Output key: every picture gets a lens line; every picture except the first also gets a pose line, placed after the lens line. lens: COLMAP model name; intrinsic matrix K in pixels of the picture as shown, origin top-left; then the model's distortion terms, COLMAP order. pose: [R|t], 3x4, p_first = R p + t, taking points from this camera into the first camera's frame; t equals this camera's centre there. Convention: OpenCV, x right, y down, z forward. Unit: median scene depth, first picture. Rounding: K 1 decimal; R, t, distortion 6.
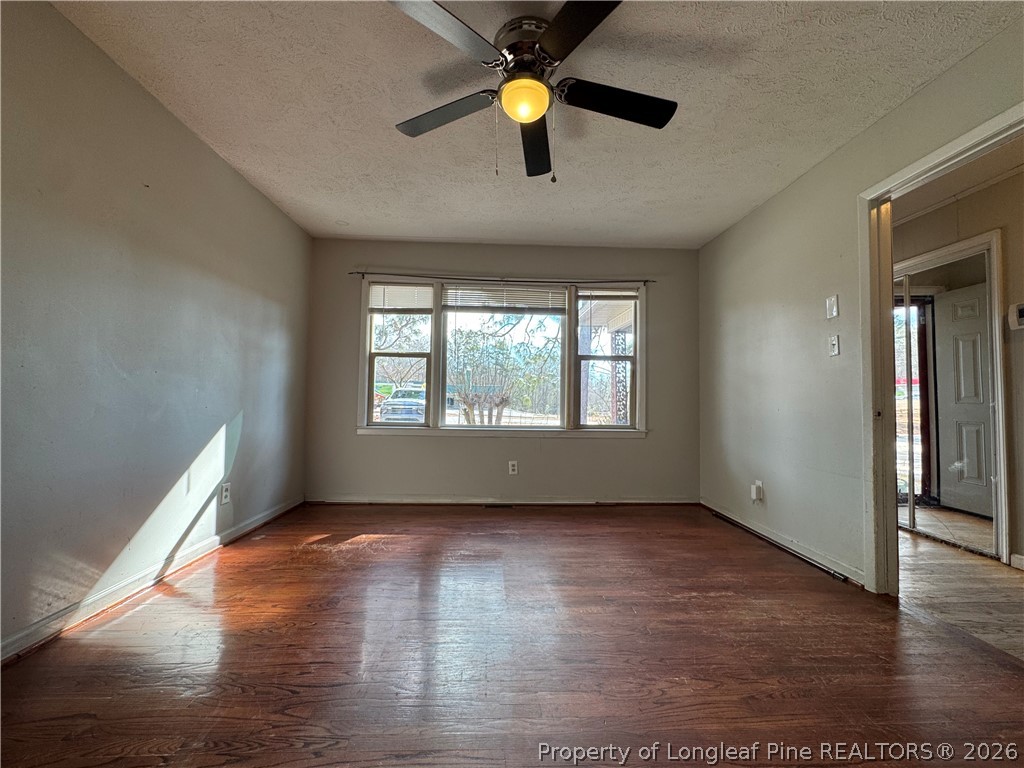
lens RADIAL K [[430.1, 0, 512.0], [0, 430.1, 384.0], [0, 0, 1]] dist [-0.000334, -0.000104]
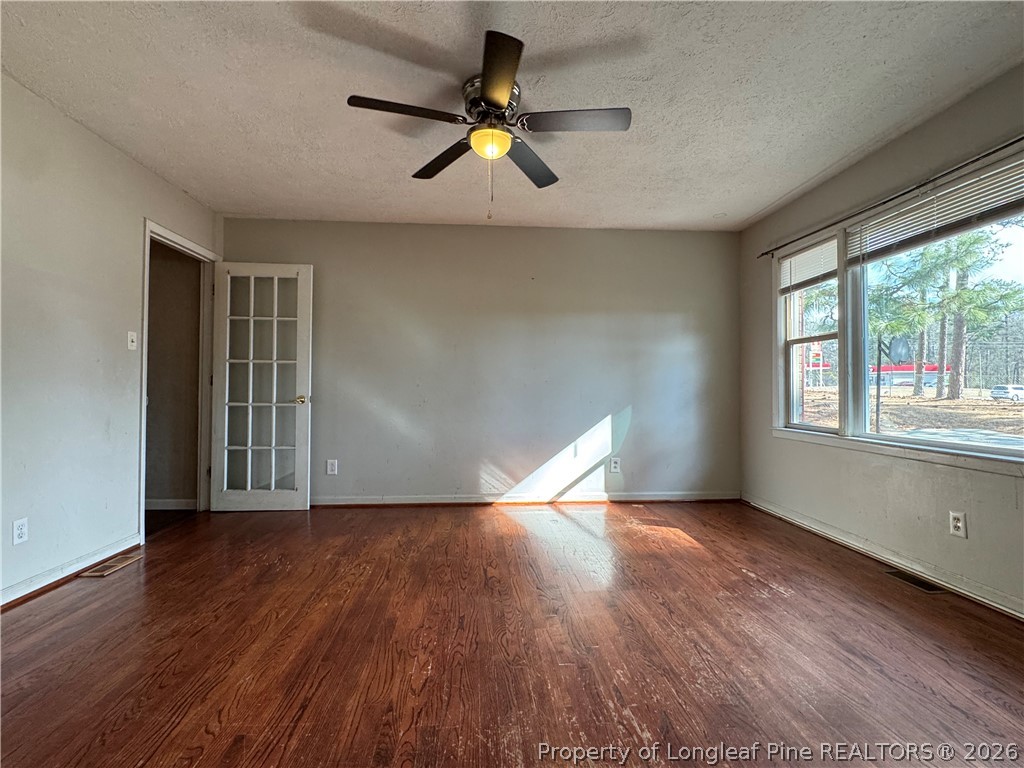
lens RADIAL K [[456.9, 0, 512.0], [0, 456.9, 384.0], [0, 0, 1]] dist [-0.000546, -0.000088]
pose [[0.032459, -0.032798, -0.998935, 0.783028], [0.037811, 0.998786, -0.031565, 0.027667], [0.998758, -0.036746, 0.033660, 0.618767]]
